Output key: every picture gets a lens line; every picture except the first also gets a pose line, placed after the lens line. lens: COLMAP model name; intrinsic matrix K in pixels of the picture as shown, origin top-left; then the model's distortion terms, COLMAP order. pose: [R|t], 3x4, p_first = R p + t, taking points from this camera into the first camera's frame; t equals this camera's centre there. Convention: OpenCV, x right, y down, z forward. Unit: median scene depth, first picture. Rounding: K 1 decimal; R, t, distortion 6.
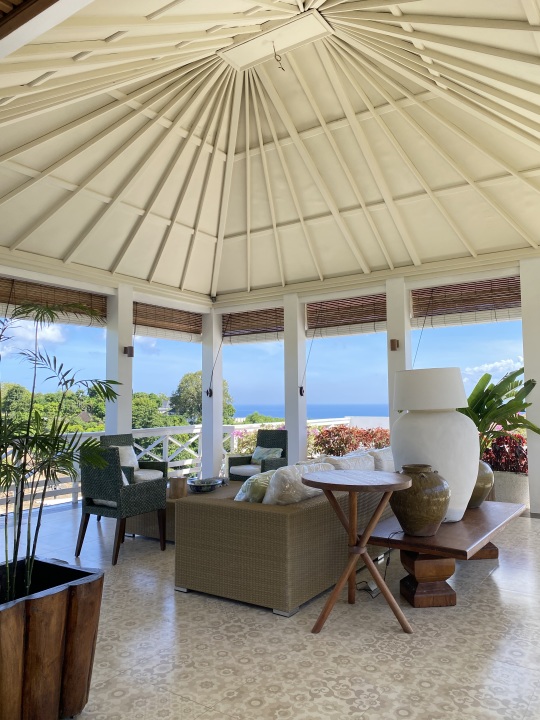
lens RADIAL K [[545.0, 0, 270.0], [0, 545.0, 360.0], [0, 0, 1]] dist [0.261560, 0.000068]
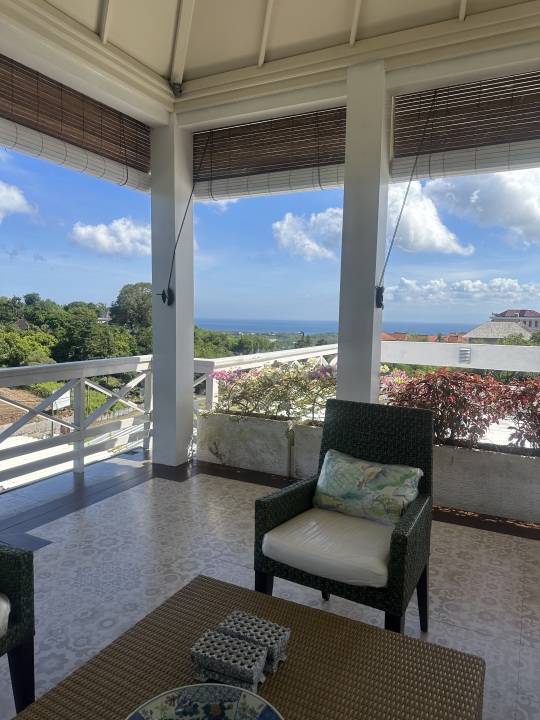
lens RADIAL K [[500.4, 0, 273.9], [0, 500.4, 370.3], [0, 0, 1]] dist [0.001173, -0.002839]
pose [[0.990790, 0.011989, 0.134878, -0.074601], [-0.036557, 0.982769, 0.181189, 0.039248], [-0.130382, -0.184451, 0.974155, 0.528631]]
